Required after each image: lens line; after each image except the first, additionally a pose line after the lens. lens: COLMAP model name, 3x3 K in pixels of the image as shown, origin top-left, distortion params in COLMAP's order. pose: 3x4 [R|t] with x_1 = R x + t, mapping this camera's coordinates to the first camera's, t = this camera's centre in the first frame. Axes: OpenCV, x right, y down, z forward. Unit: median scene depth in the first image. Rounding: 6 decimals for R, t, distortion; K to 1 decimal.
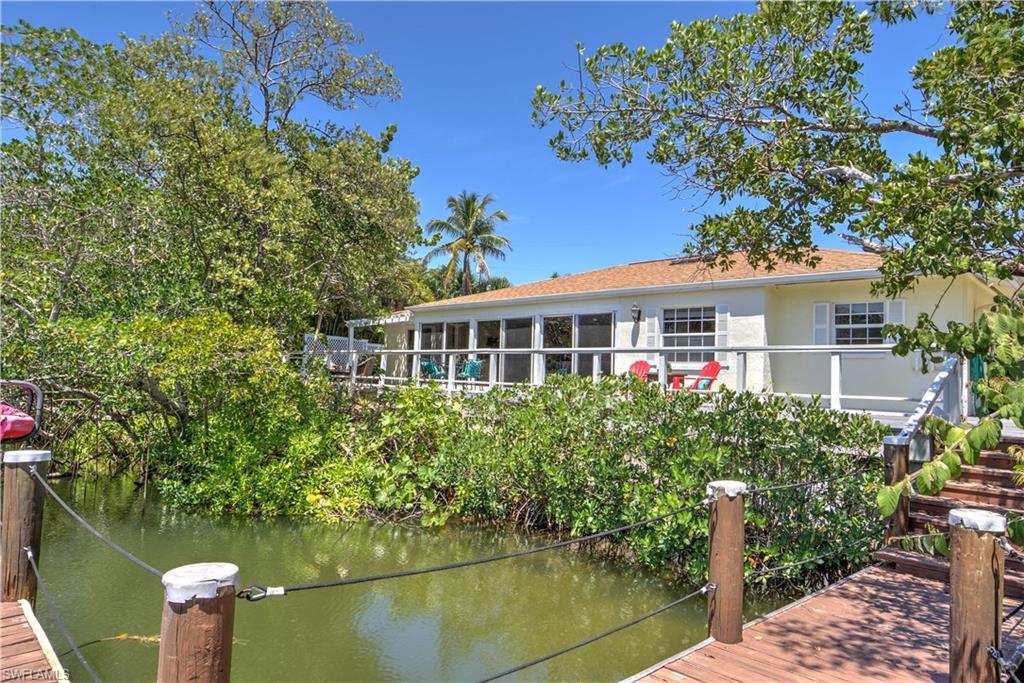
lens RADIAL K [[647.6, 0, 518.5], [0, 647.6, 342.8], [0, 0, 1]] dist [-0.000984, -0.018040]
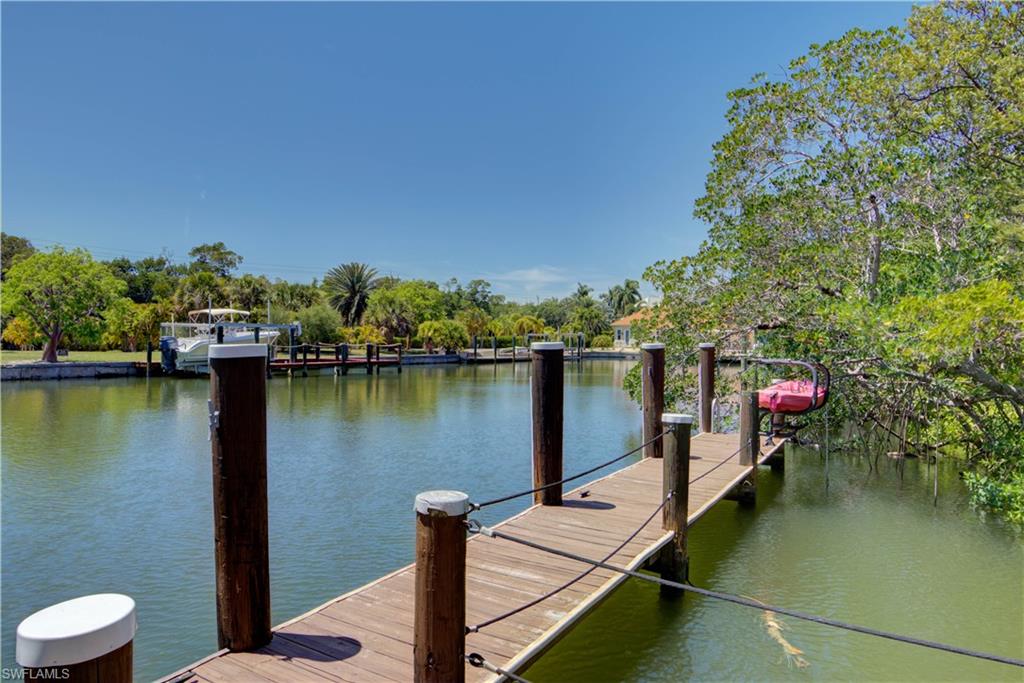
lens RADIAL K [[647.6, 0, 518.5], [0, 647.6, 342.8], [0, 0, 1]] dist [-0.000984, -0.018040]
pose [[0.242592, -0.025883, -0.969783, 0.164099], [0.046186, 0.998819, -0.015104, 0.014011], [0.969028, -0.041126, 0.243501, 0.166363]]
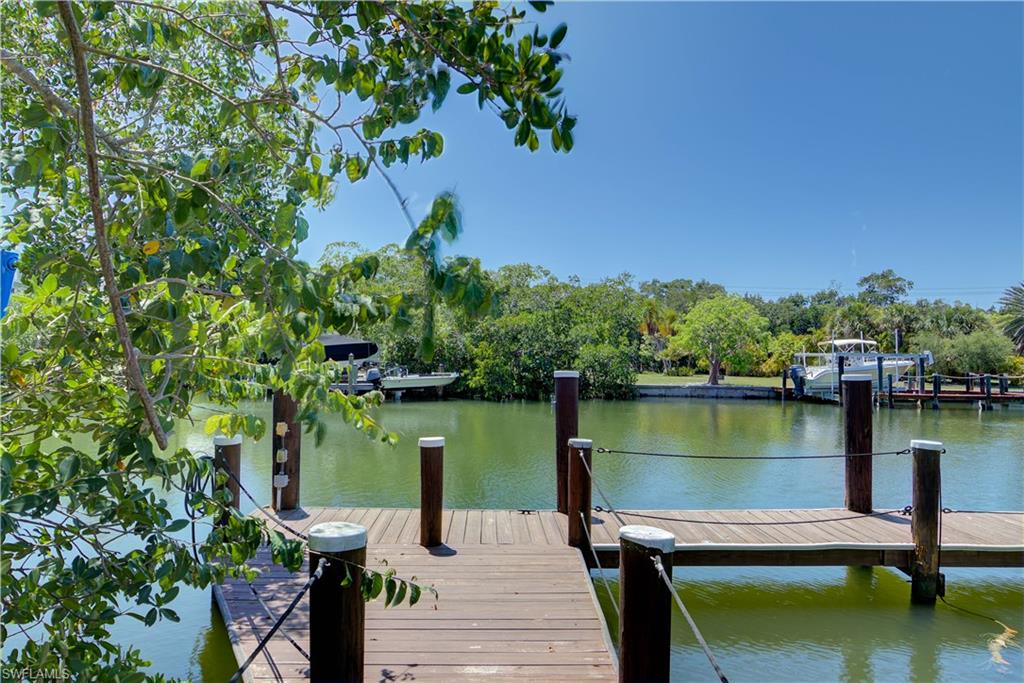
lens RADIAL K [[647.6, 0, 518.5], [0, 647.6, 342.8], [0, 0, 1]] dist [-0.000984, -0.018040]
pose [[-0.670439, -0.062529, -0.739325, 0.380732], [-0.003026, 0.996665, -0.081550, 0.029651], [0.741959, -0.052437, -0.668392, 0.543663]]
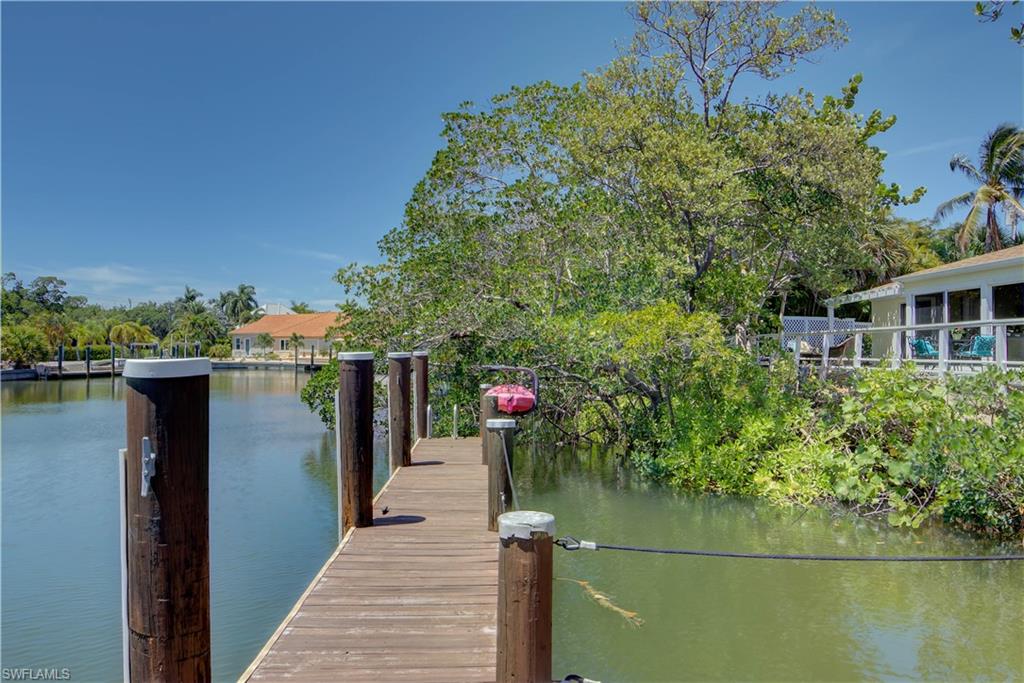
lens RADIAL K [[645.6, 0, 515.9], [0, 645.6, 352.8], [0, 0, 1]] dist [-0.005671, -0.003468]
pose [[0.740406, -0.029444, -0.671515, 0.063764], [0.055368, 0.998317, 0.017274, 0.004363], [0.669876, -0.049970, 0.740789, 0.019658]]
